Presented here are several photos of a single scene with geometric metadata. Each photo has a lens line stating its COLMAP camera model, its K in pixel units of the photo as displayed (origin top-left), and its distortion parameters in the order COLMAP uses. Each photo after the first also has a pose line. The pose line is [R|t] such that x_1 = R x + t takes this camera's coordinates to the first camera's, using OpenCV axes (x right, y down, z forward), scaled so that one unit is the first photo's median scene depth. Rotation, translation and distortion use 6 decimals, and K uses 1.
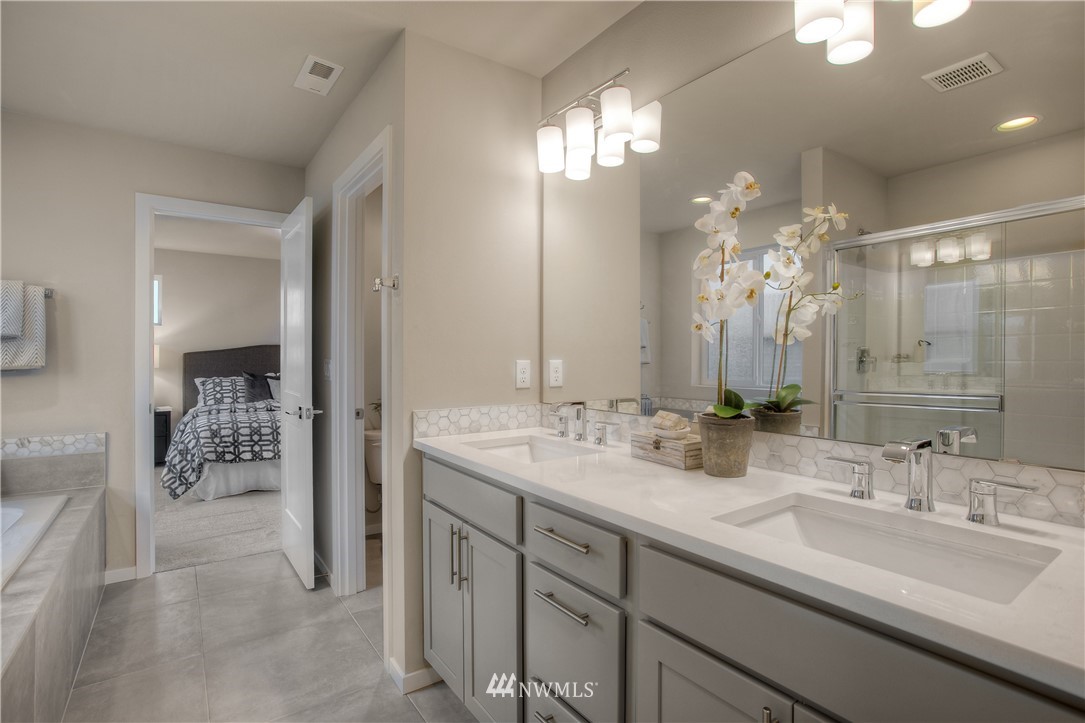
lens RADIAL K [[524.2, 0, 540.4], [0, 524.2, 355.7], [0, 0, 1]] dist [-0.039528, 0.010881]
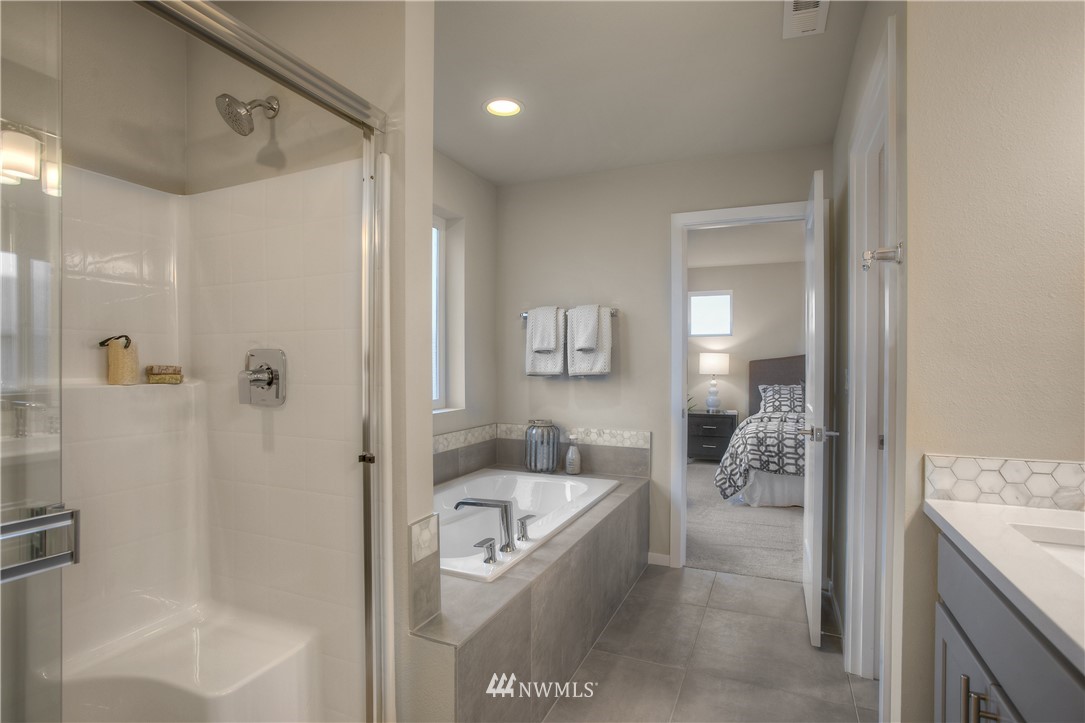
lens RADIAL K [[524.2, 0, 554.3], [0, 524.2, 371.8], [0, 0, 1]] dist [-0.039528, 0.010881]
pose [[0.521318, 0.012431, -0.853272, 0.020777], [0.001661, 0.999877, 0.015581, -0.000788], [0.853361, -0.009540, 0.521233, 0.135449]]
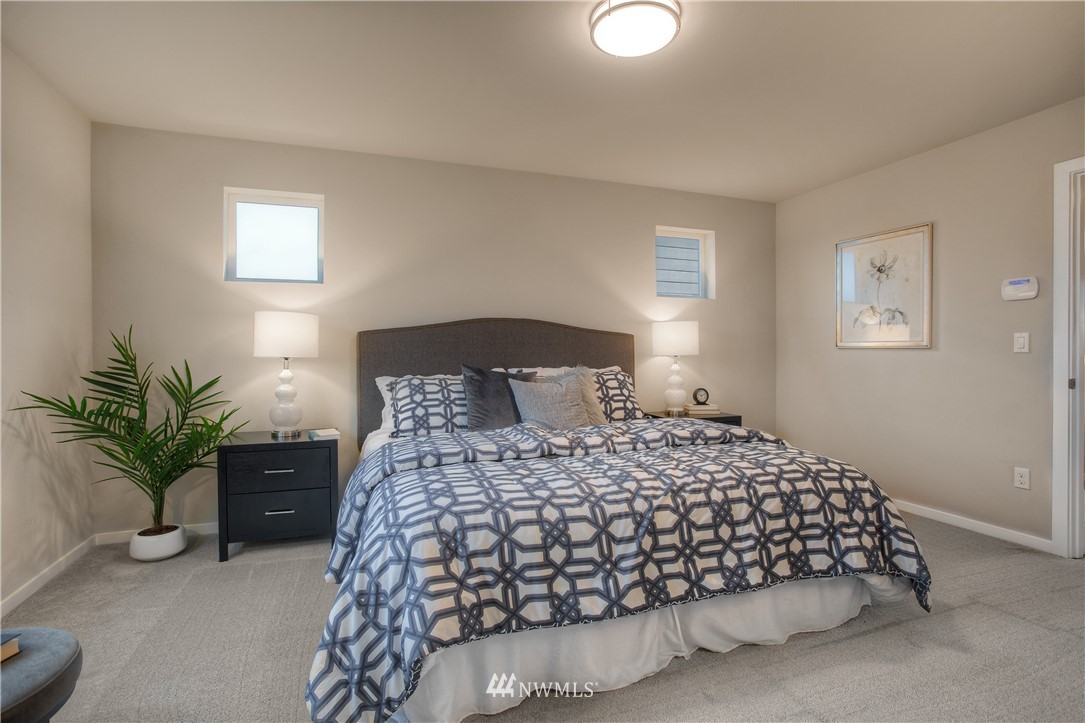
lens RADIAL K [[524.2, 0, 549.6], [0, 524.2, 360.2], [0, 0, 1]] dist [-0.039528, 0.010881]
pose [[0.970494, -0.003444, -0.241100, -0.494393], [0.006368, 0.999915, 0.011349, 0.028013], [0.241041, -0.012550, 0.970434, 0.700128]]
